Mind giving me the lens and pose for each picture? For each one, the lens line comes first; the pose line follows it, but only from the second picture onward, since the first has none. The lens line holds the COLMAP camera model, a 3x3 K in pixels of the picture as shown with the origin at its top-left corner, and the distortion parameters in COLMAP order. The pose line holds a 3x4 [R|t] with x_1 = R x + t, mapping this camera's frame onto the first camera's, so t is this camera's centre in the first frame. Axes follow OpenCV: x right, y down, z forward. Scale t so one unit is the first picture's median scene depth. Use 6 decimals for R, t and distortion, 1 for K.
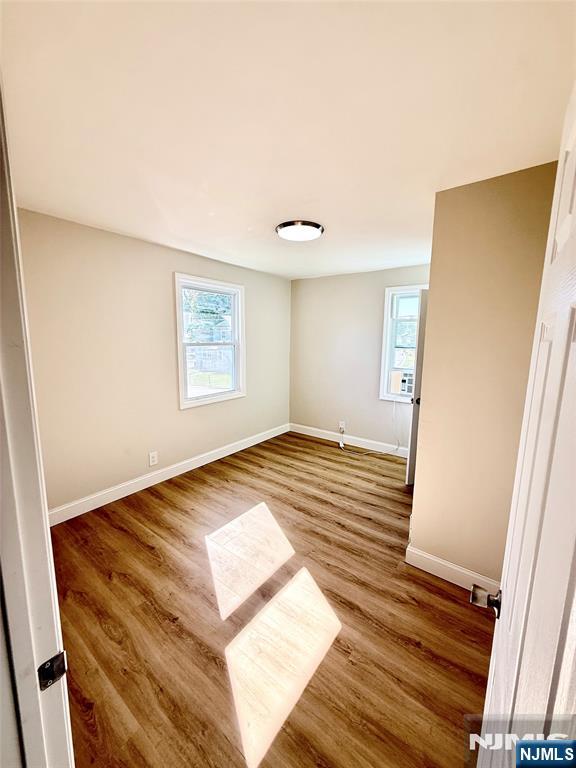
lens RADIAL K [[306.8, 0, 288.0], [0, 306.8, 384.0], [0, 0, 1]] dist [-0.001013, 0.000019]
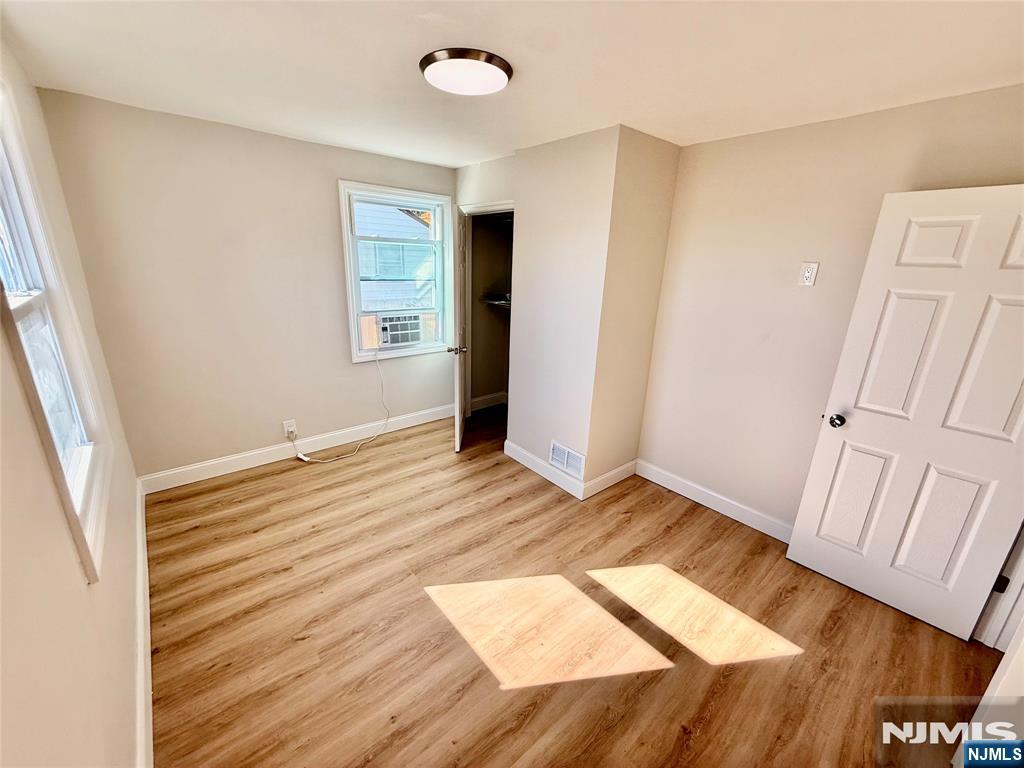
lens RADIAL K [[409.0, 0, 512.0], [0, 409.0, 384.0], [0, 0, 1]] dist [-0.001013, 0.000019]
pose [[0.214560, -0.291024, 0.932346, -0.628414], [0.113535, 0.955538, 0.272135, -0.147734], [-0.970090, 0.047464, 0.238062, 0.659456]]
